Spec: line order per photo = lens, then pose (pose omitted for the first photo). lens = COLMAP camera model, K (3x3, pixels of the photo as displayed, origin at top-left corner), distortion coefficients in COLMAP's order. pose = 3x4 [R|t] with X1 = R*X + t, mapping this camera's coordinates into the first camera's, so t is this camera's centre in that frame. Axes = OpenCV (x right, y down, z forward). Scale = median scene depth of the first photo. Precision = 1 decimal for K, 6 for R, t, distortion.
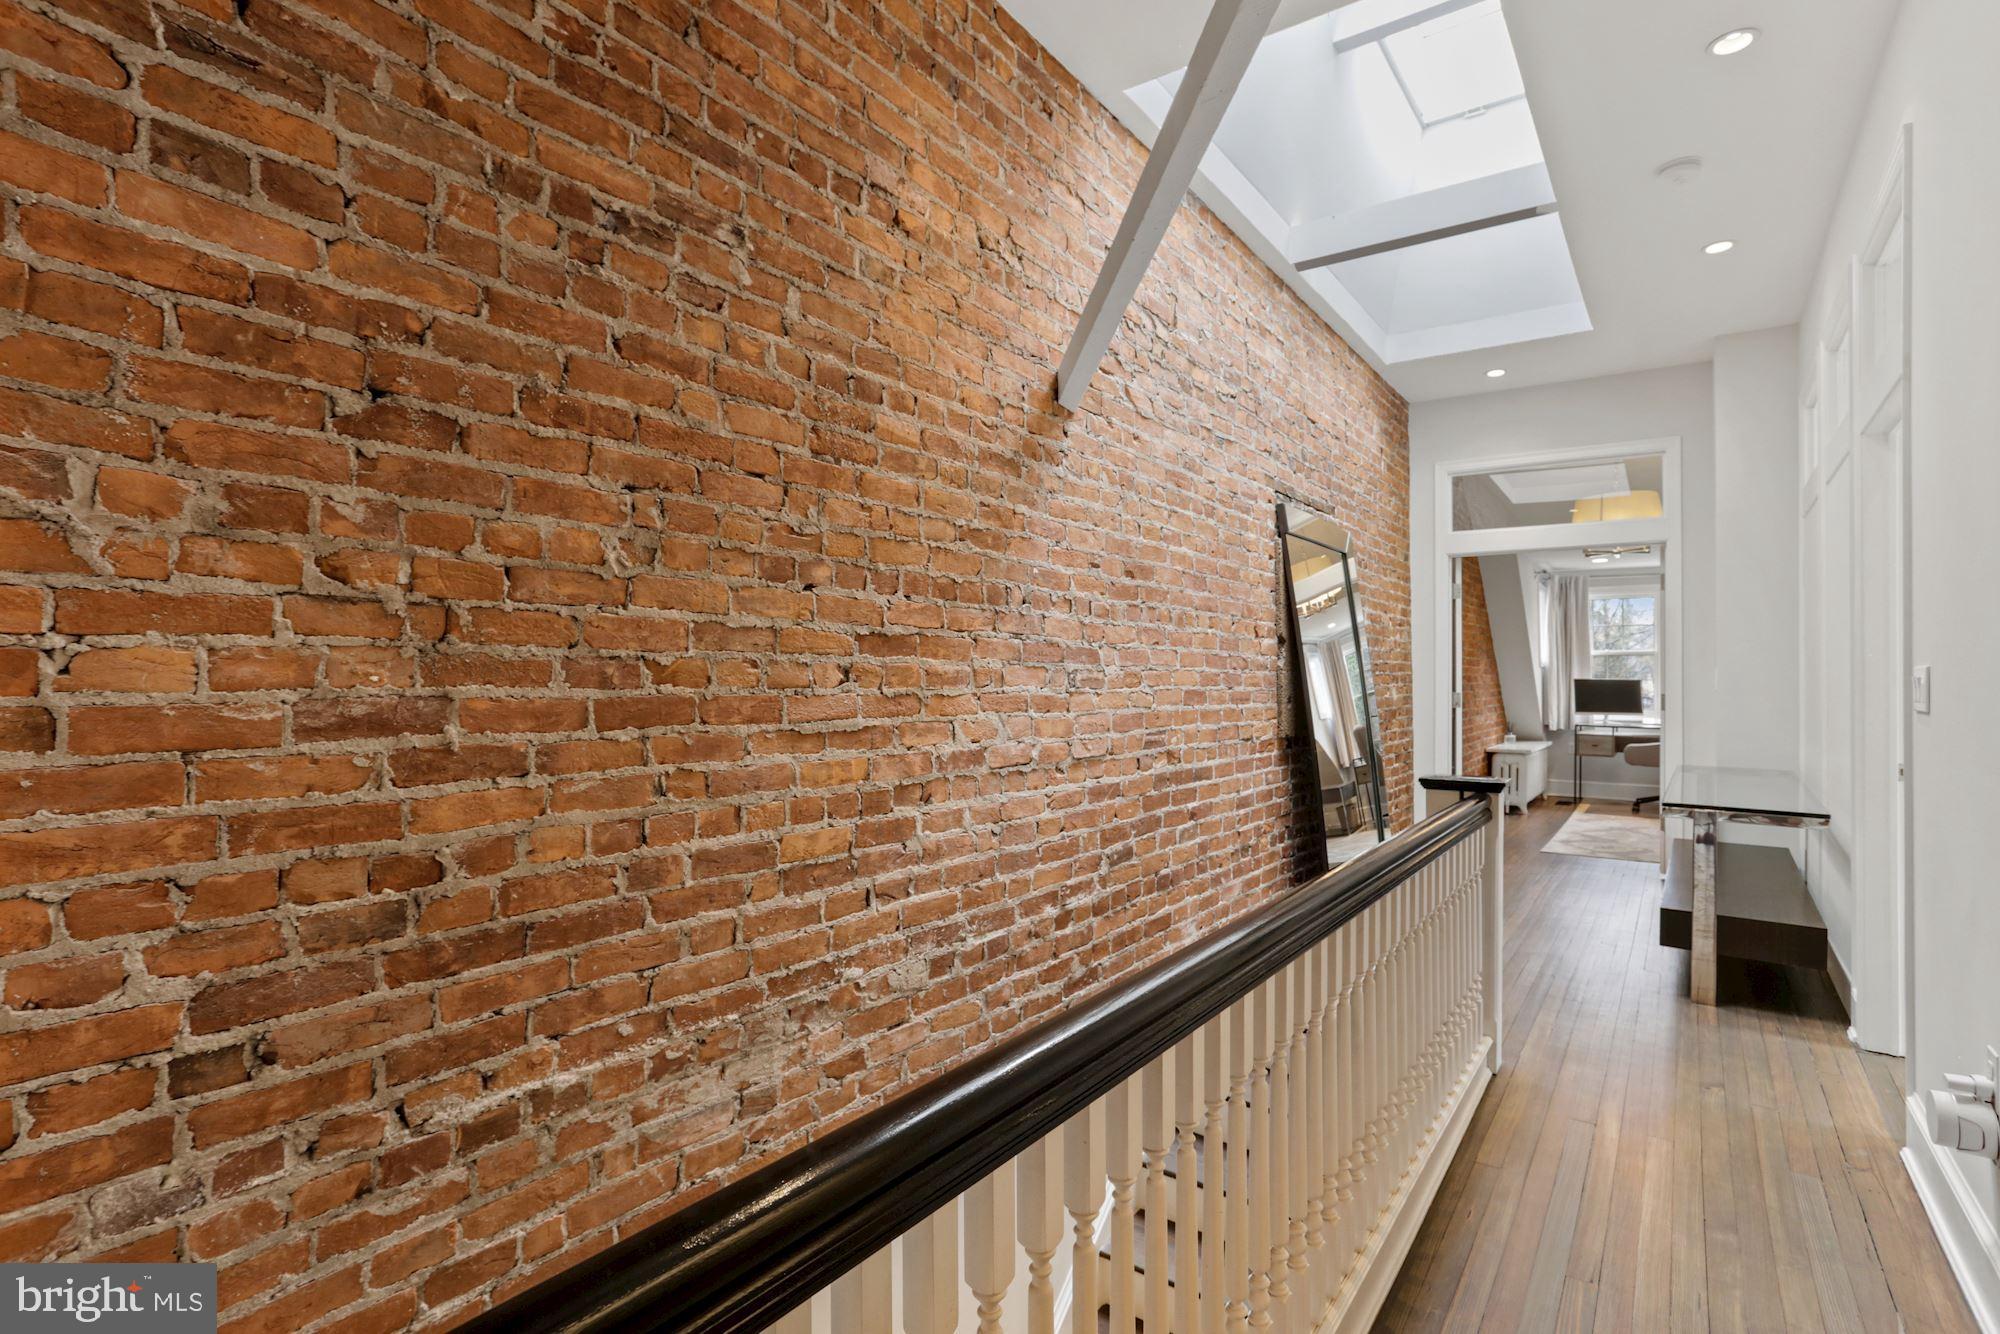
lens RADIAL K [[968.8, 0, 1012.2], [0, 968.8, 669.2], [0, 0, 1]] dist [-0.012170, 0.000500]
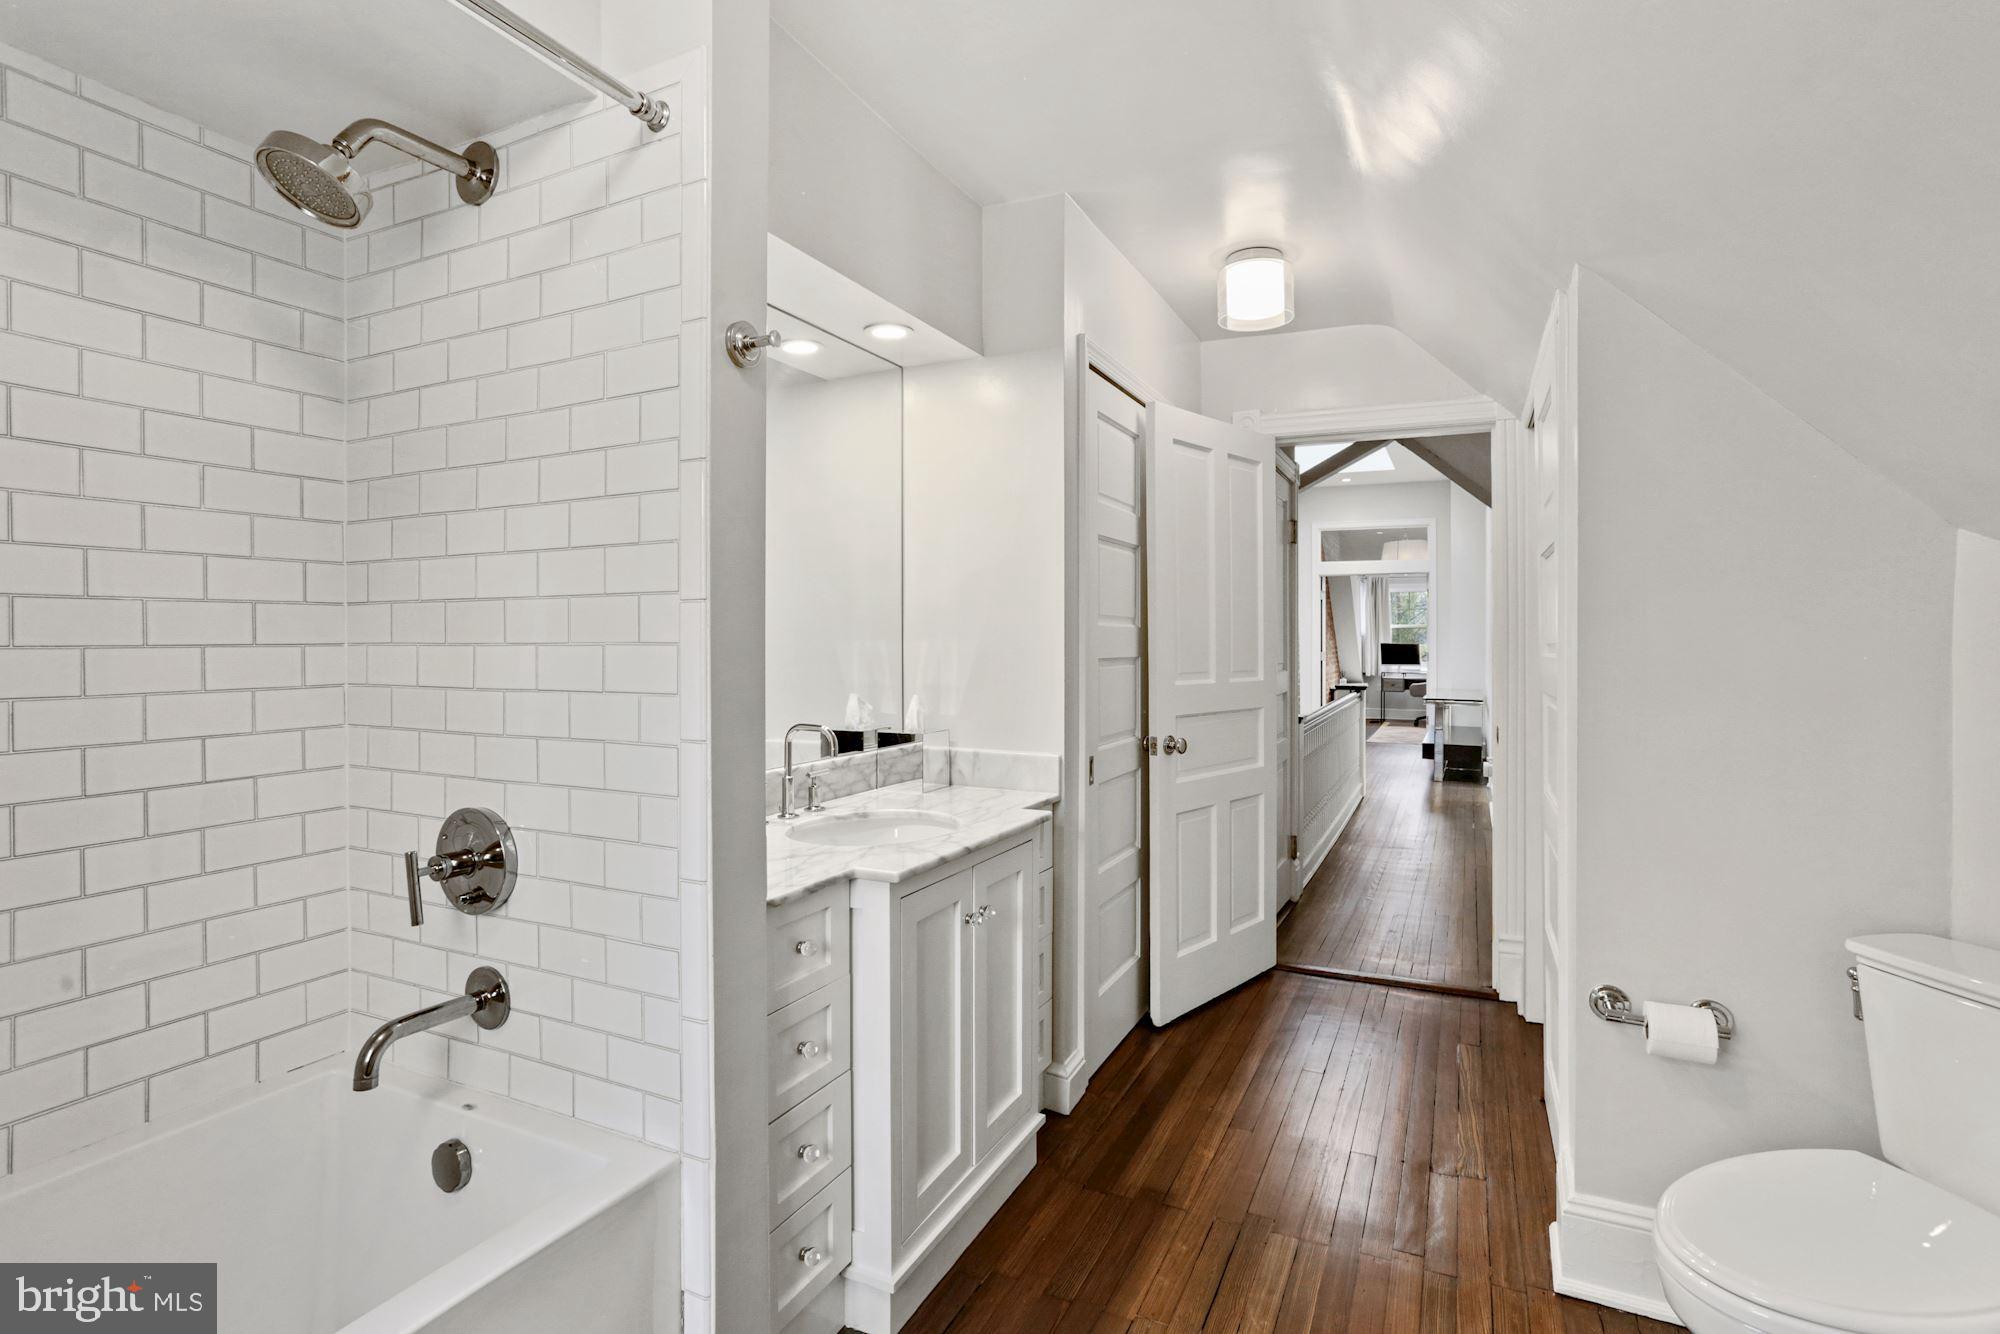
lens RADIAL K [[968.8, 0, 986.2], [0, 968.8, 652.9], [0, 0, 1]] dist [-0.012170, 0.000500]
pose [[0.988902, -0.007453, 0.148380, -0.308687], [0.005179, 0.999863, 0.015705, -0.003351], [-0.148476, -0.014762, 0.988806, -0.498403]]
